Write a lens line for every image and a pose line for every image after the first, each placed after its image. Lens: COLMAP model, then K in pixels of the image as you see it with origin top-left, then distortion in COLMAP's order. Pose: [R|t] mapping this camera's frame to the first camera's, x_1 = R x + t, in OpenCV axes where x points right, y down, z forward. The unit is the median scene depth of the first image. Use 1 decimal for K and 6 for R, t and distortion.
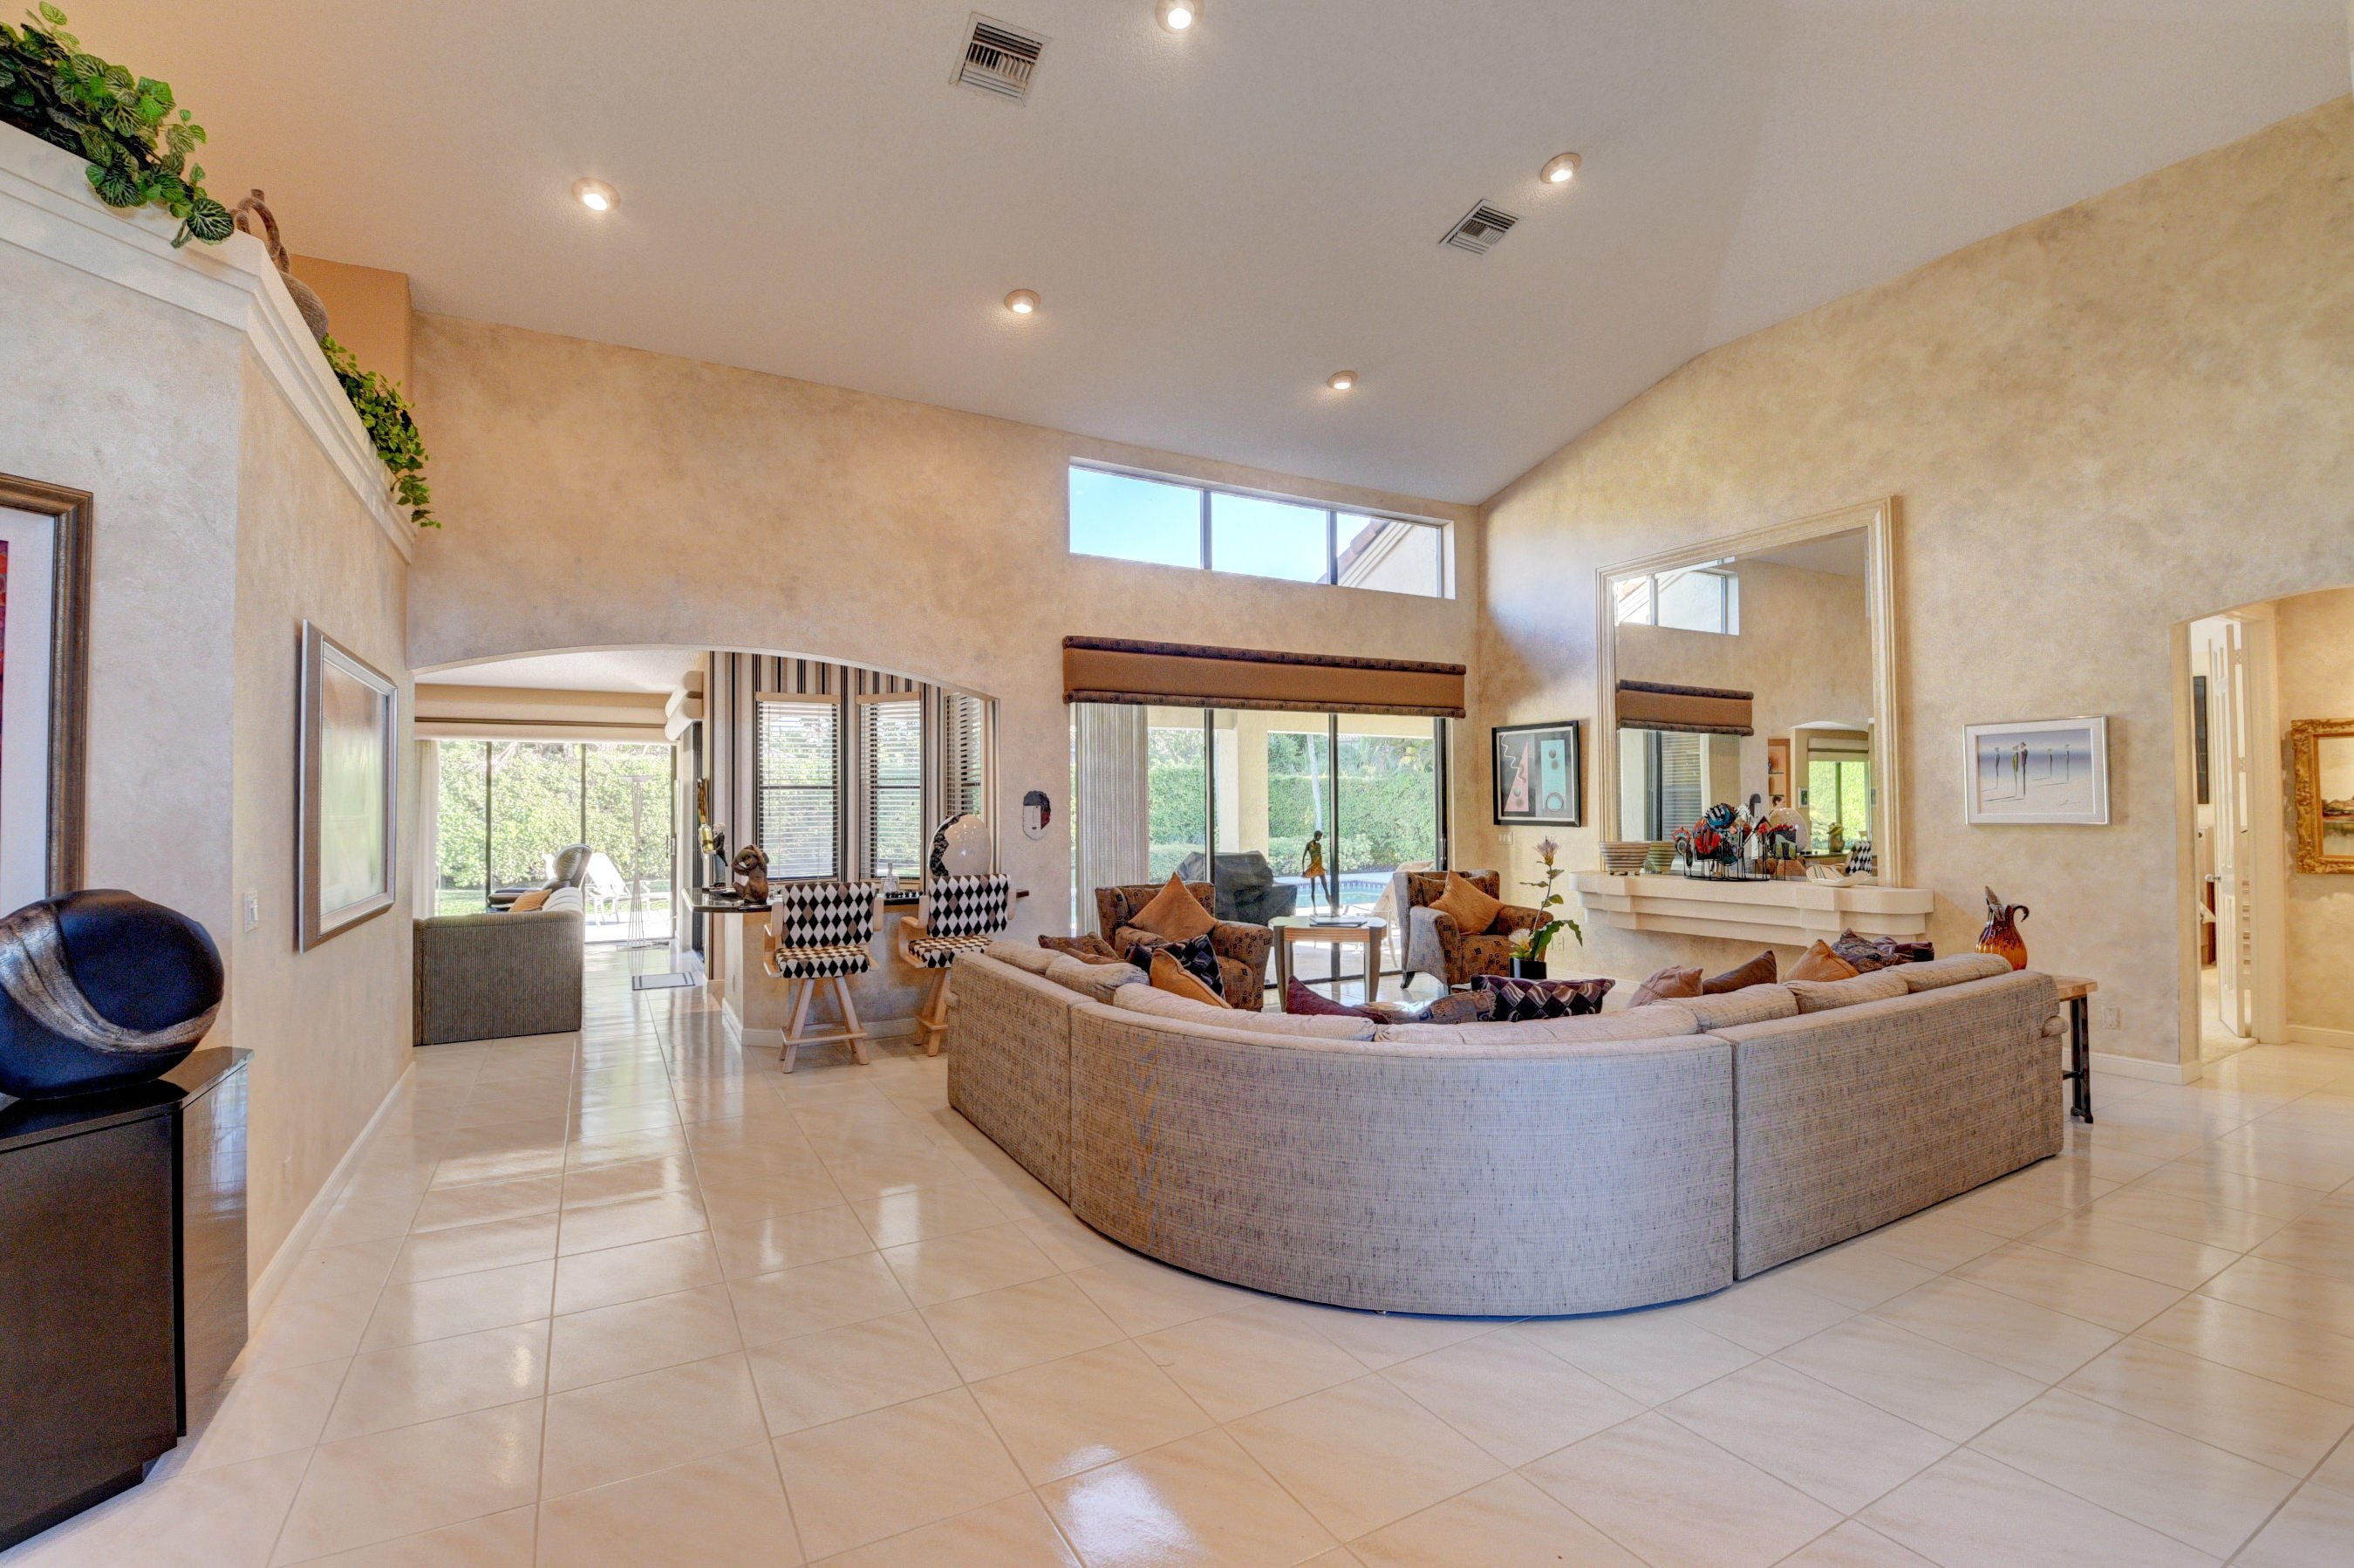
lens RADIAL K [[1036.7, 0, 1179.3], [0, 1036.7, 785.6], [0, 0, 1]] dist [-0.000216, -0.015938]
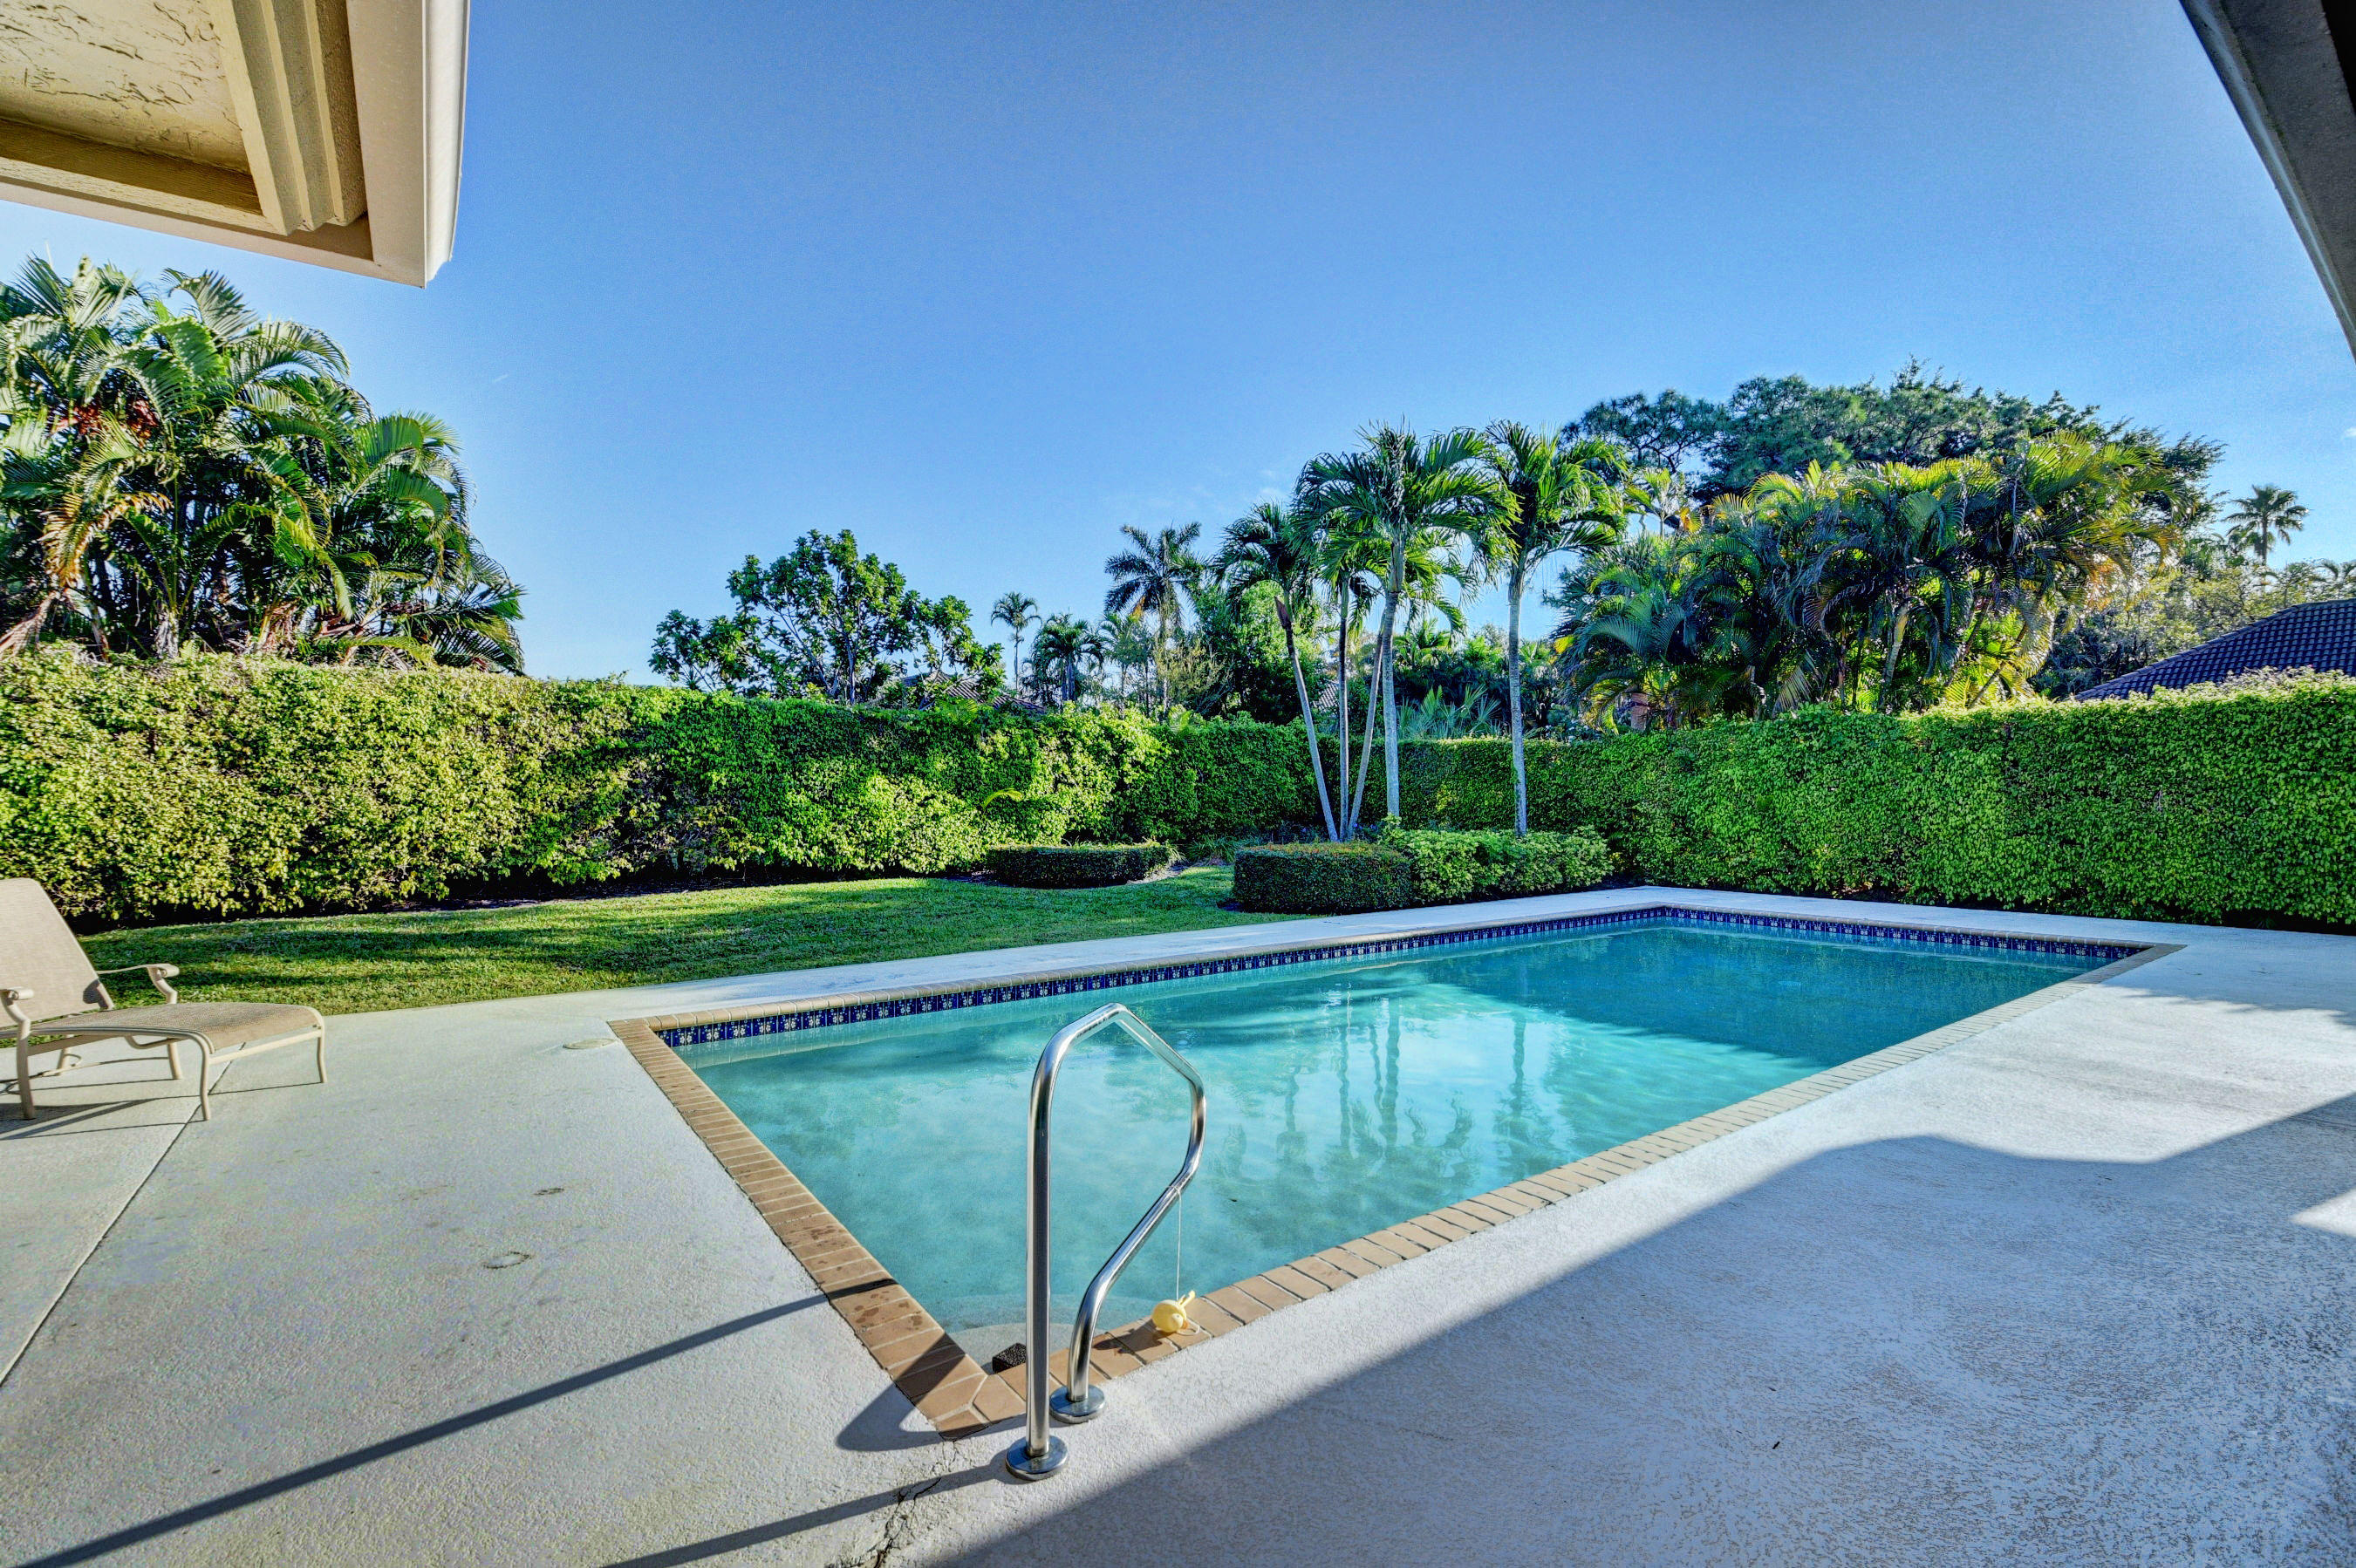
lens RADIAL K [[1037.5, 0, 1170.2], [0, 1037.5, 788.9], [0, 0, 1]] dist [-0.000216, -0.015938]
pose [[0.993263, 0.009619, 0.115483, -0.639294], [-0.011452, 0.999819, 0.015213, 0.072040], [-0.115316, -0.016433, 0.993193, 1.721865]]
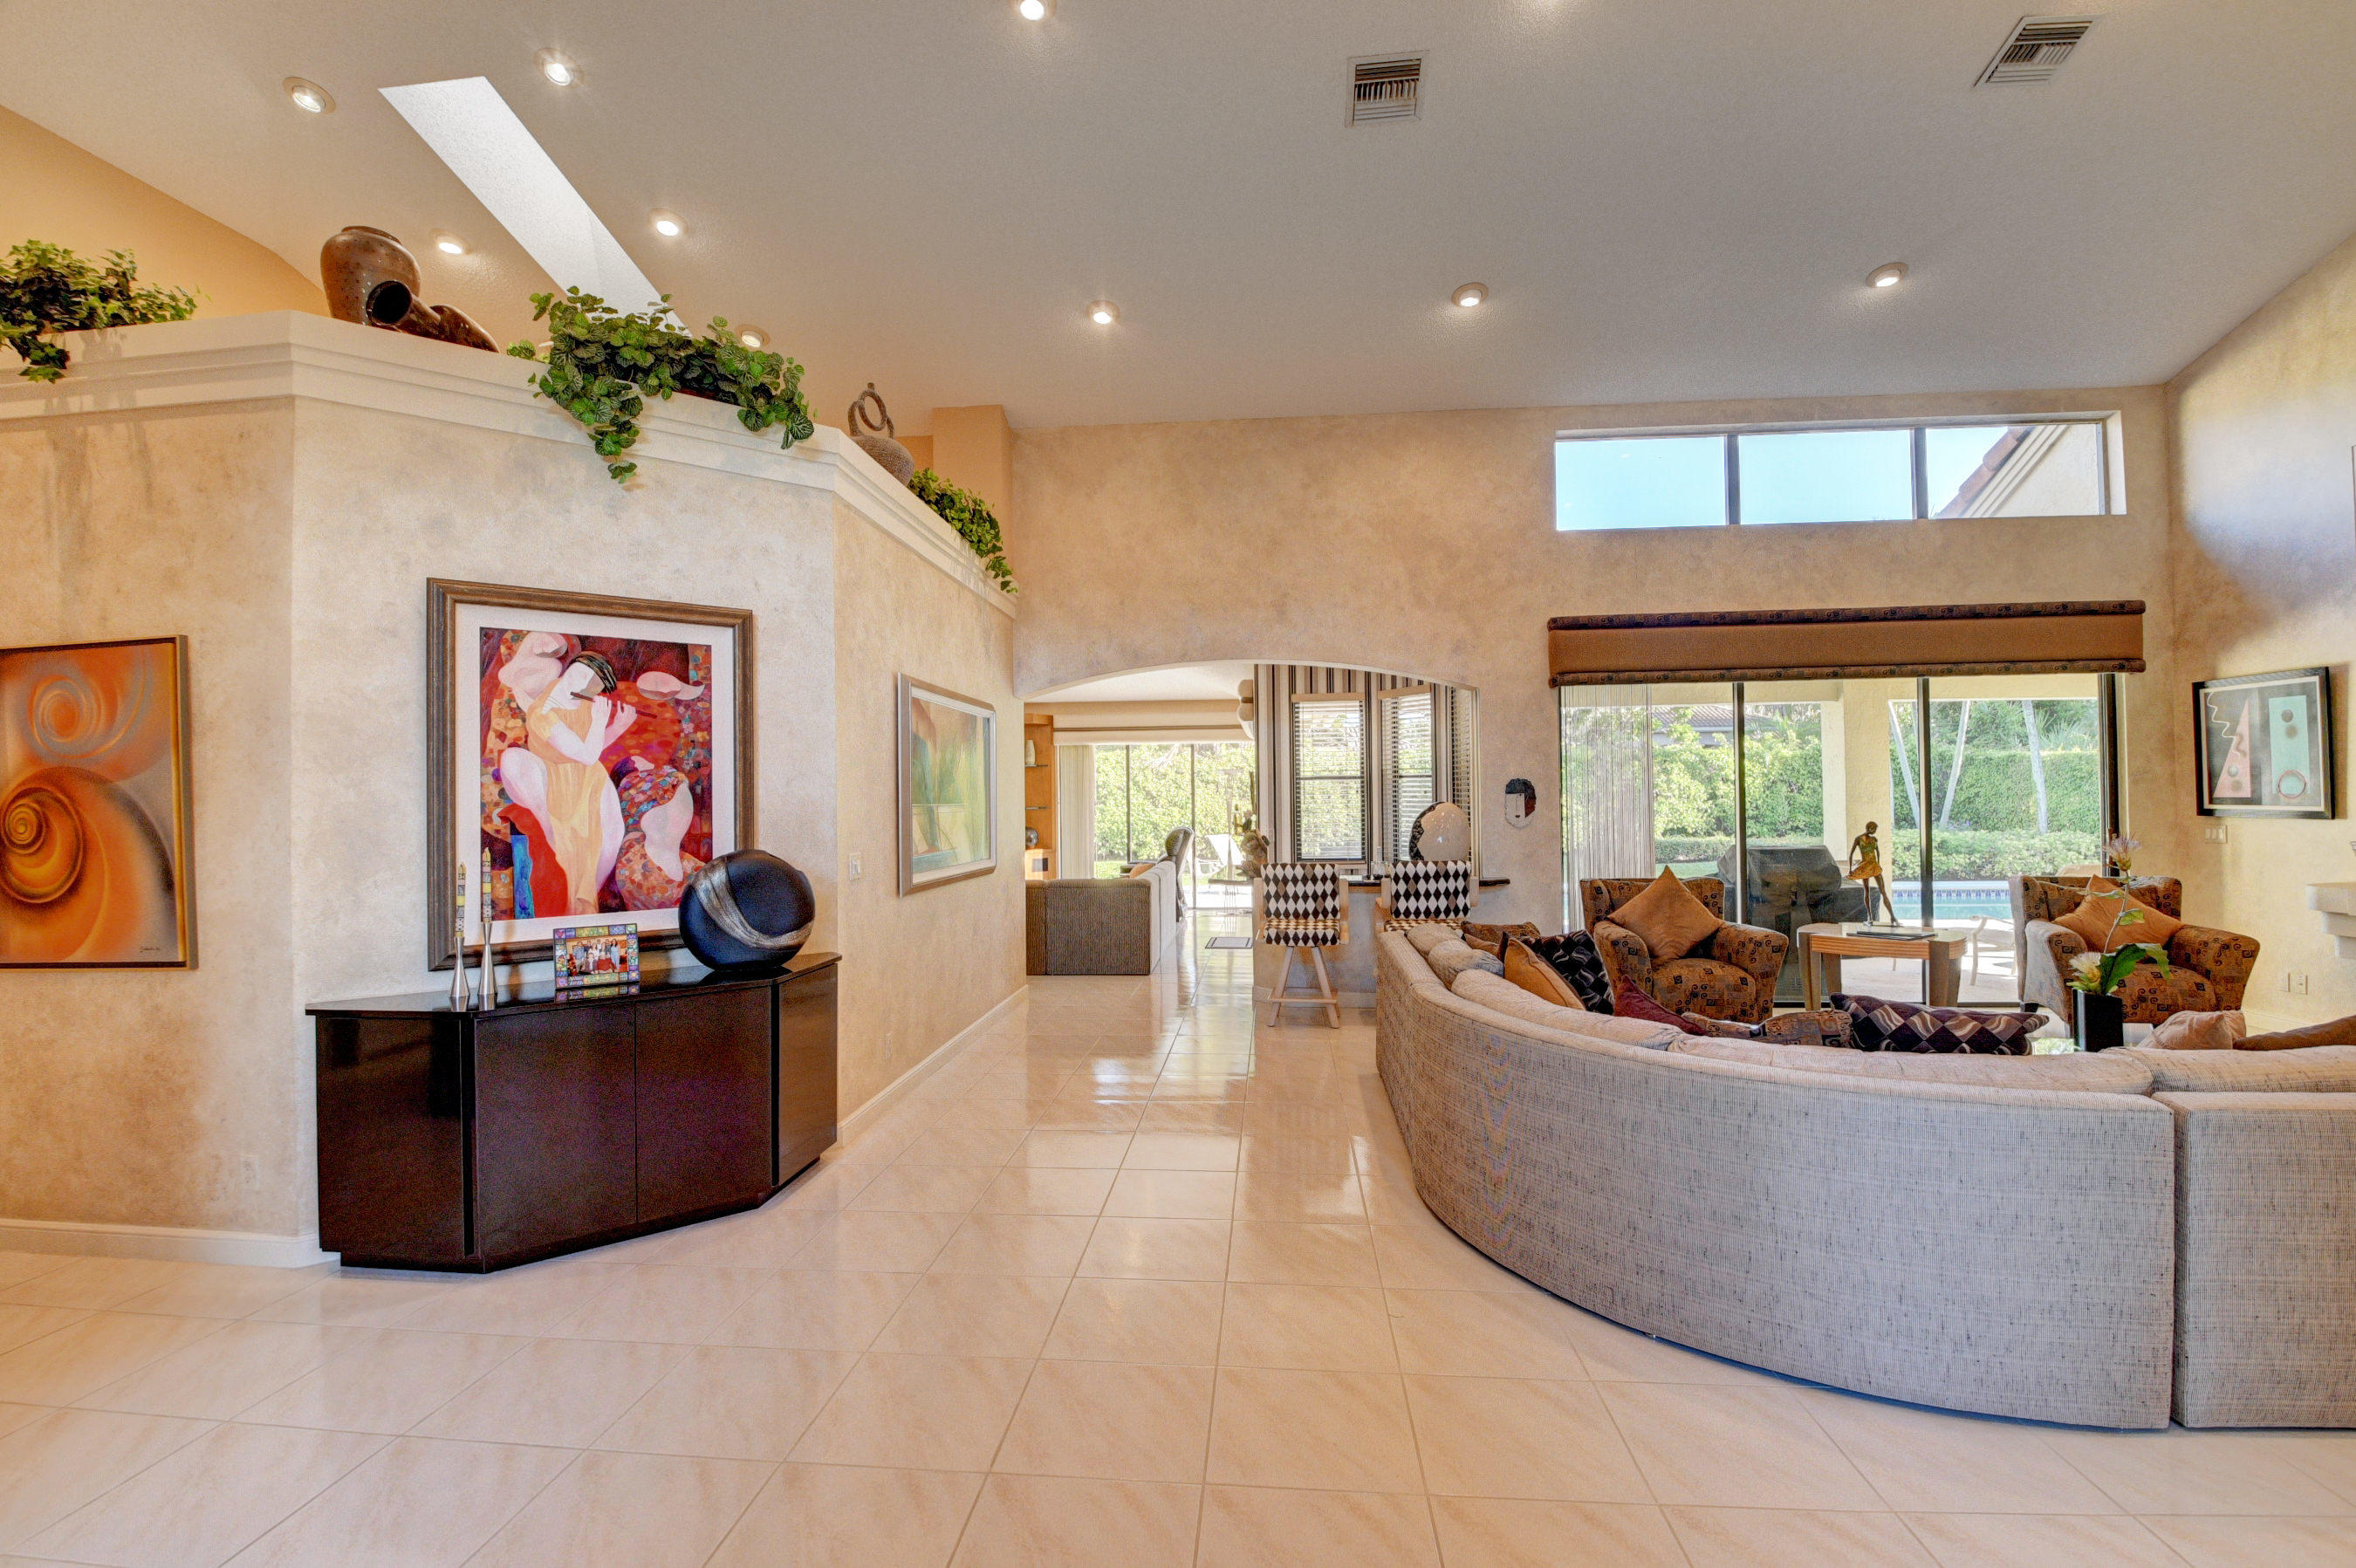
lens RADIAL K [[1037.6, 0, 1179.2], [0, 1037.6, 790.4], [0, 0, 1]] dist [-0.000216, -0.015938]
pose [[0.820332, -0.007488, -0.571839, 0.190852], [0.017163, 0.999786, 0.011528, -0.001027], [0.571630, -0.019271, 0.820285, -0.000720]]
